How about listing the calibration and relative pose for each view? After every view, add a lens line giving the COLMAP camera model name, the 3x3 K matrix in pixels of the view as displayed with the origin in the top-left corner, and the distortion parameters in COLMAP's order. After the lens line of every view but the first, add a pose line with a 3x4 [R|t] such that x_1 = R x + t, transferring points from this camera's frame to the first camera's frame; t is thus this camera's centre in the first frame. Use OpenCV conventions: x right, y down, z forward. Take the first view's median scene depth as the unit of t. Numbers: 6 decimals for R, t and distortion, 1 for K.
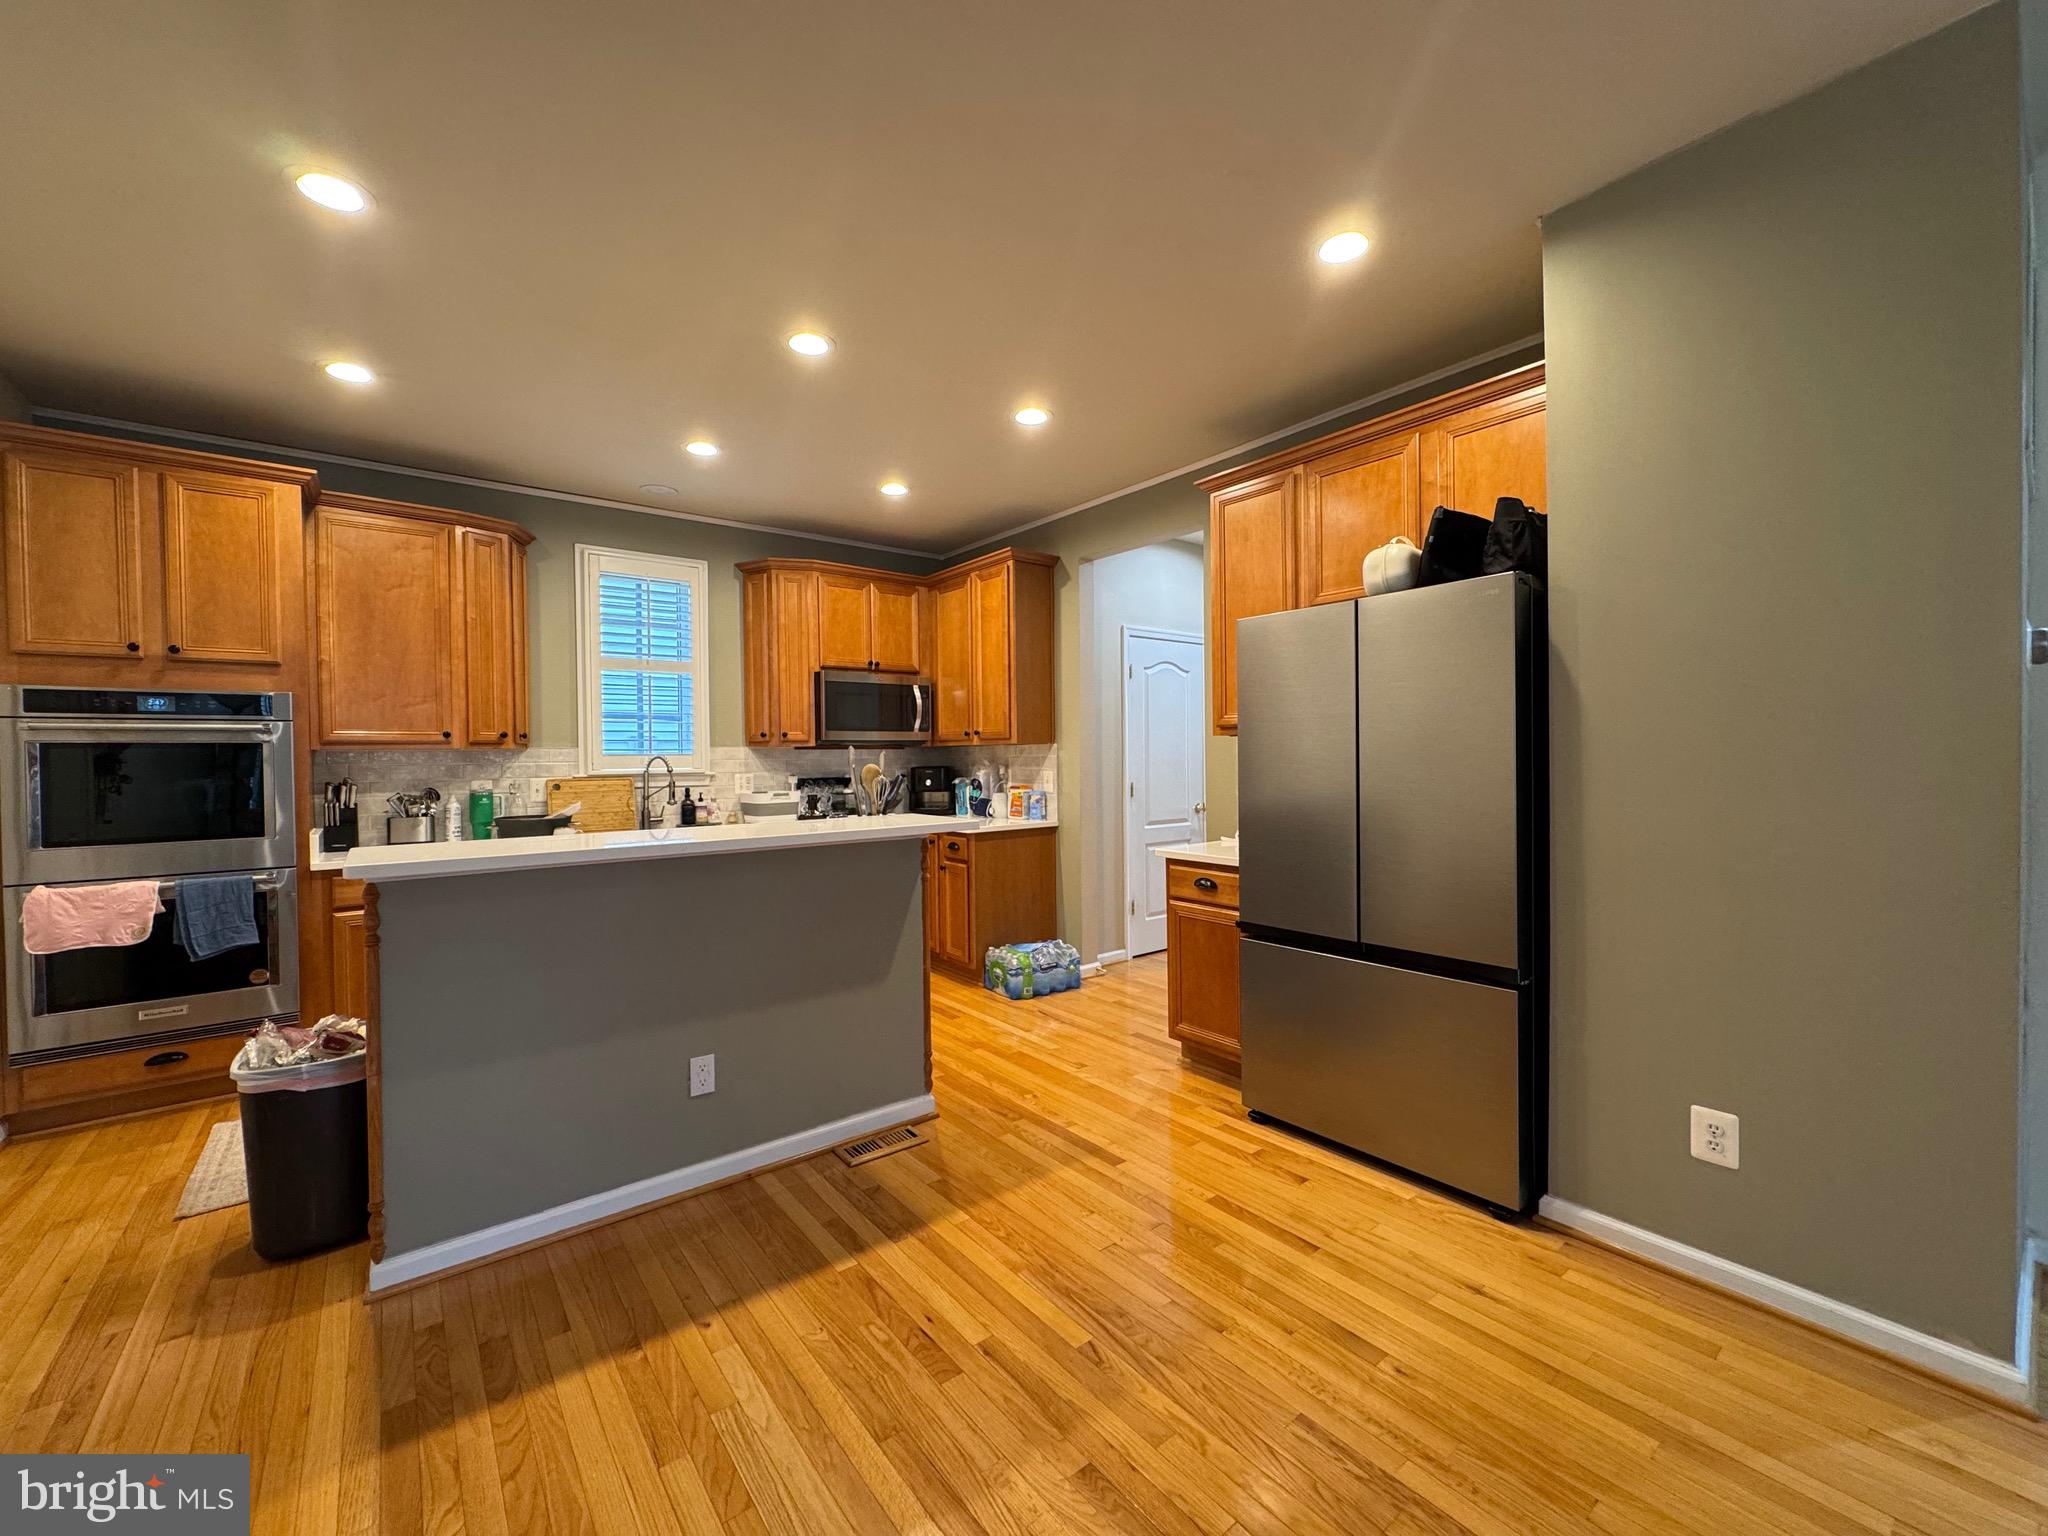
lens RADIAL K [[819.9, 0, 1022.0], [0, 819.9, 765.9], [0, 0, 1]] dist [-0.002671, 0.000327]
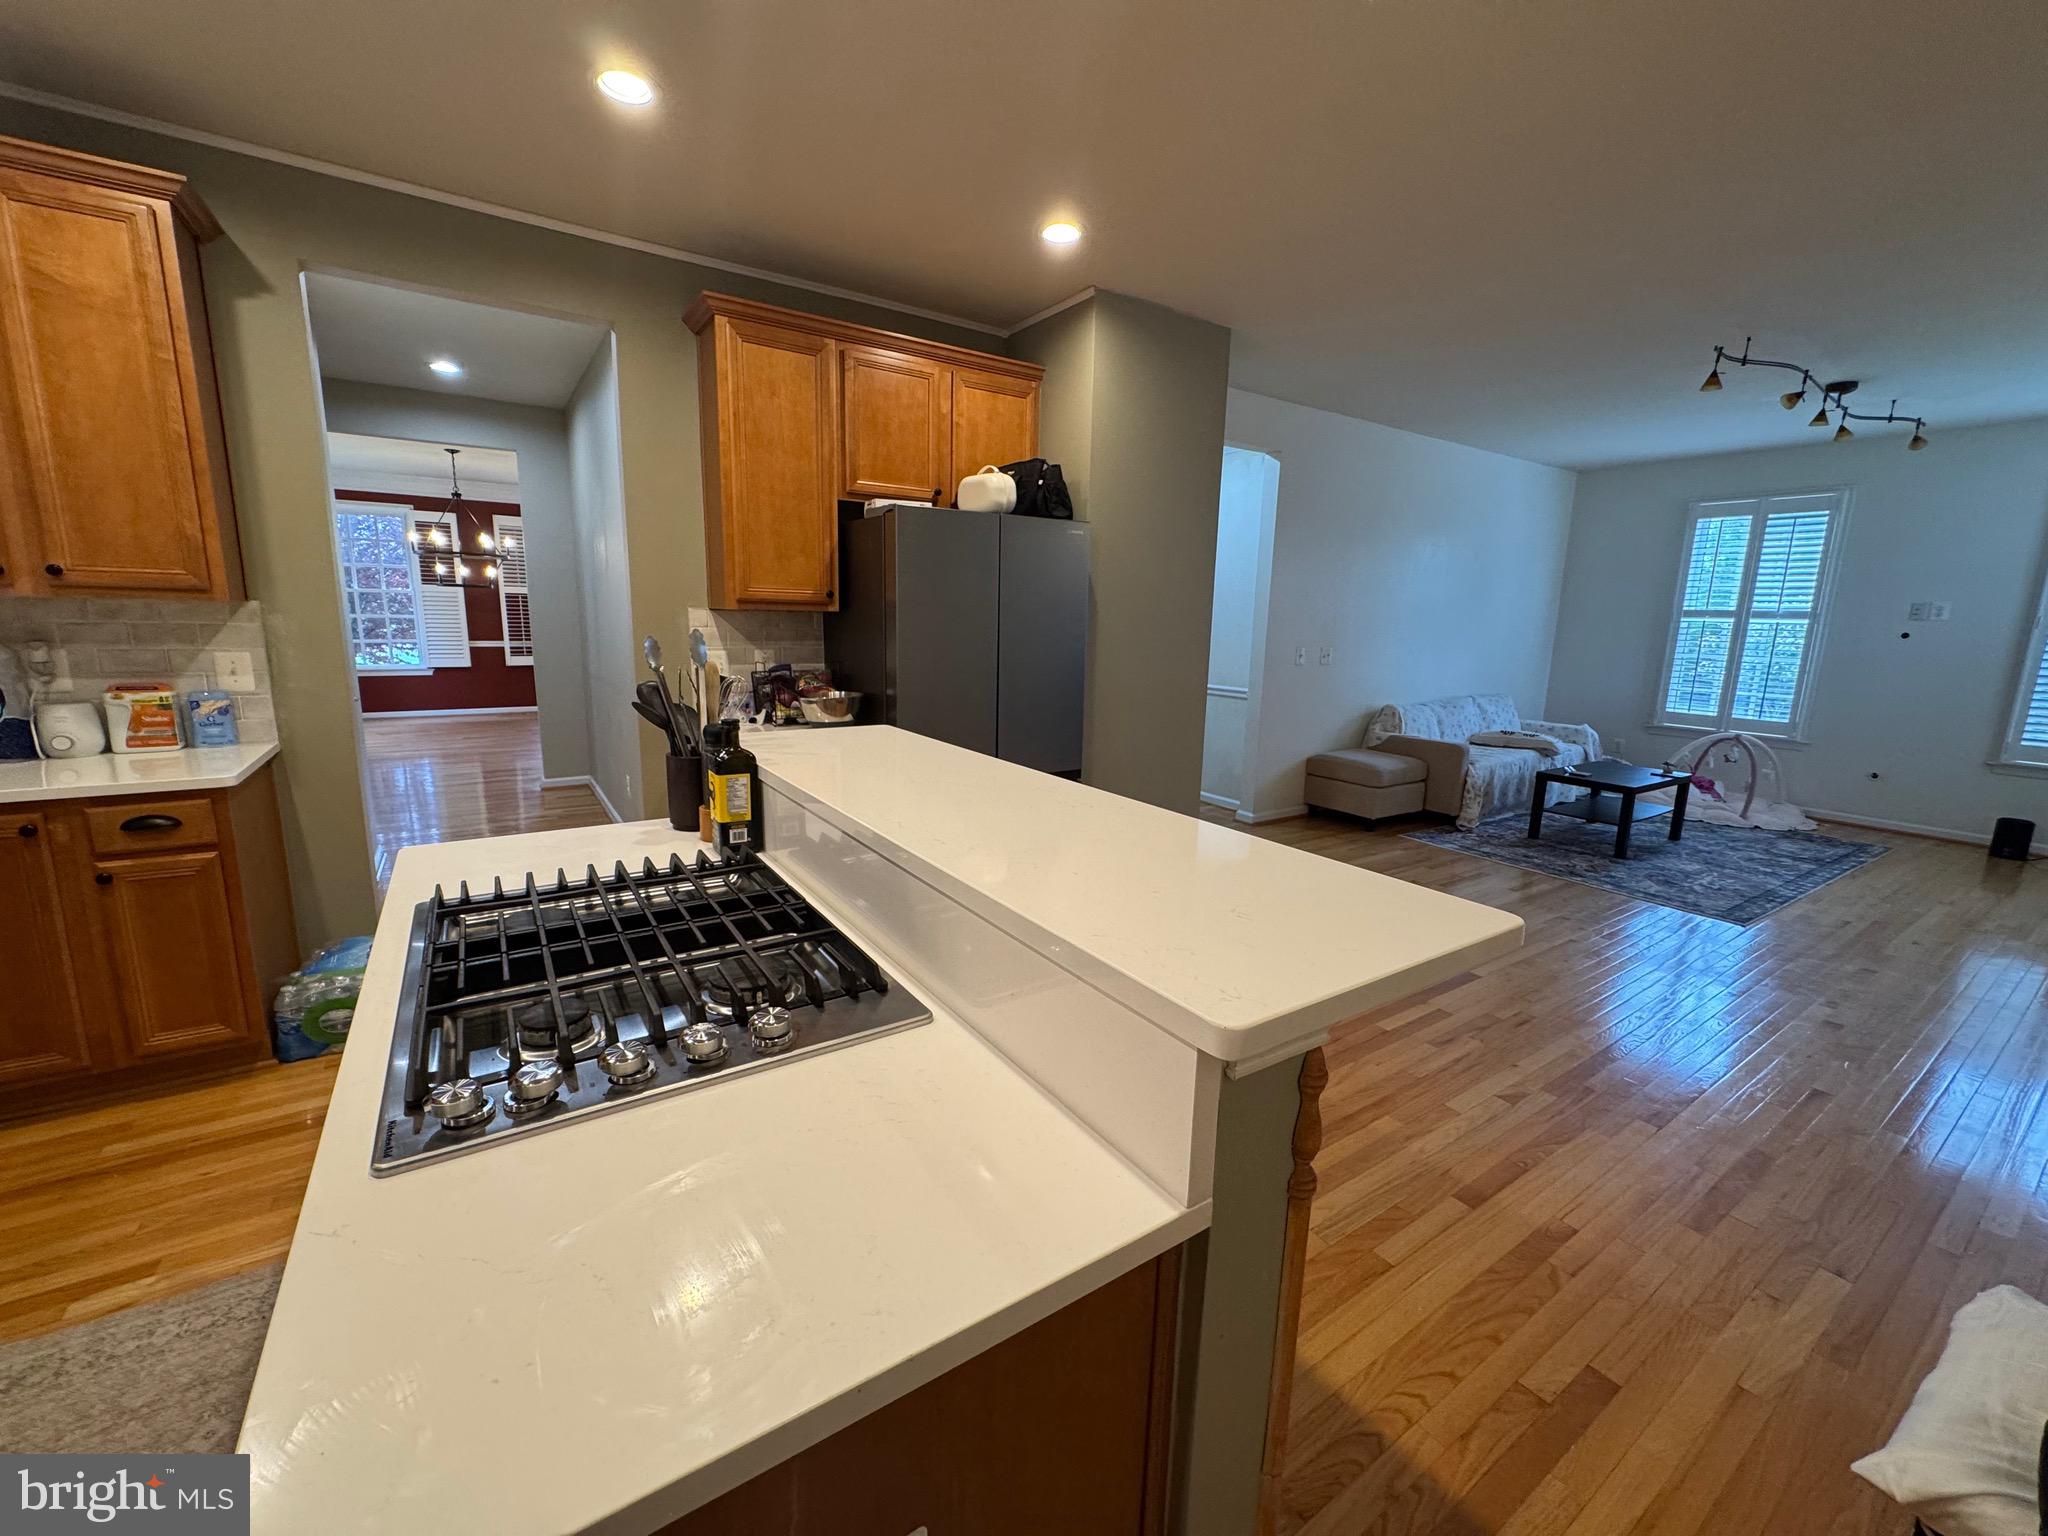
lens RADIAL K [[819.9, 0, 1022.0], [0, 819.9, 765.9], [0, 0, 1]] dist [-0.002671, 0.000327]
pose [[0.074559, -0.170417, 0.982547, -0.495184], [-0.016807, 0.984935, 0.172106, -0.022409], [-0.997075, -0.029346, 0.070572, 0.474777]]
